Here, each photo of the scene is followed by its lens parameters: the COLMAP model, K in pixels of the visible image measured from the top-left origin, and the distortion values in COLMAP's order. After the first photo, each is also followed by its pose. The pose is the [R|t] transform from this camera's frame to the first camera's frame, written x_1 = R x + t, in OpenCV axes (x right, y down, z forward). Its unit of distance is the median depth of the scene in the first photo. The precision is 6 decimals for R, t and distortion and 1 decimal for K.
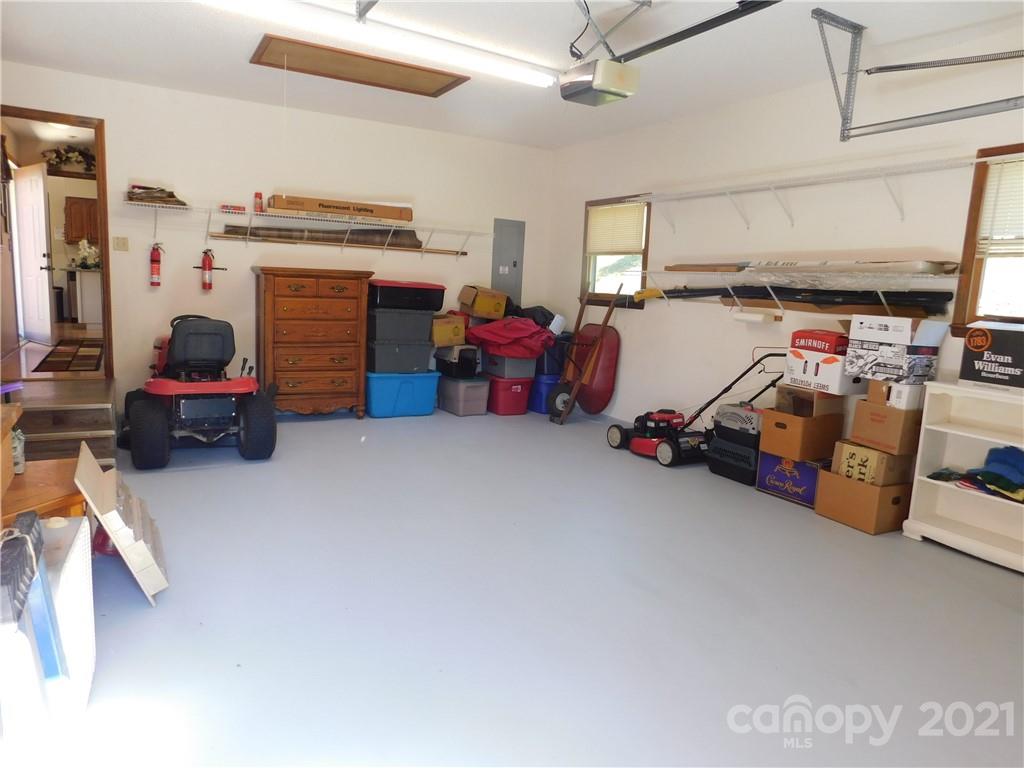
lens RADIAL K [[675.6, 0, 512.0], [0, 675.6, 384.0], [0, 0, 1]] dist [-0.078018, 0.070624]
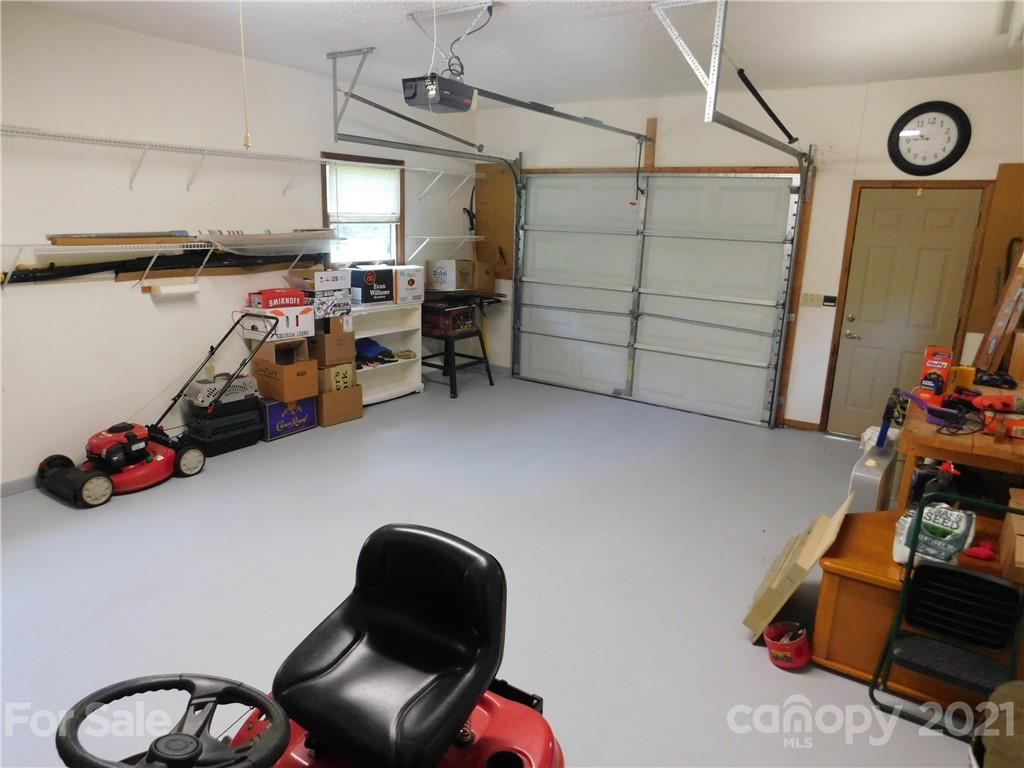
lens RADIAL K [[675.6, 0, 512.0], [0, 675.6, 384.0], [0, 0, 1]] dist [-0.078018, 0.070624]
pose [[-0.438079, -0.270333, 0.857326, -0.822575], [0.087422, 0.936378, 0.339931, -0.305378], [-0.894676, 0.223865, -0.386575, 1.183029]]
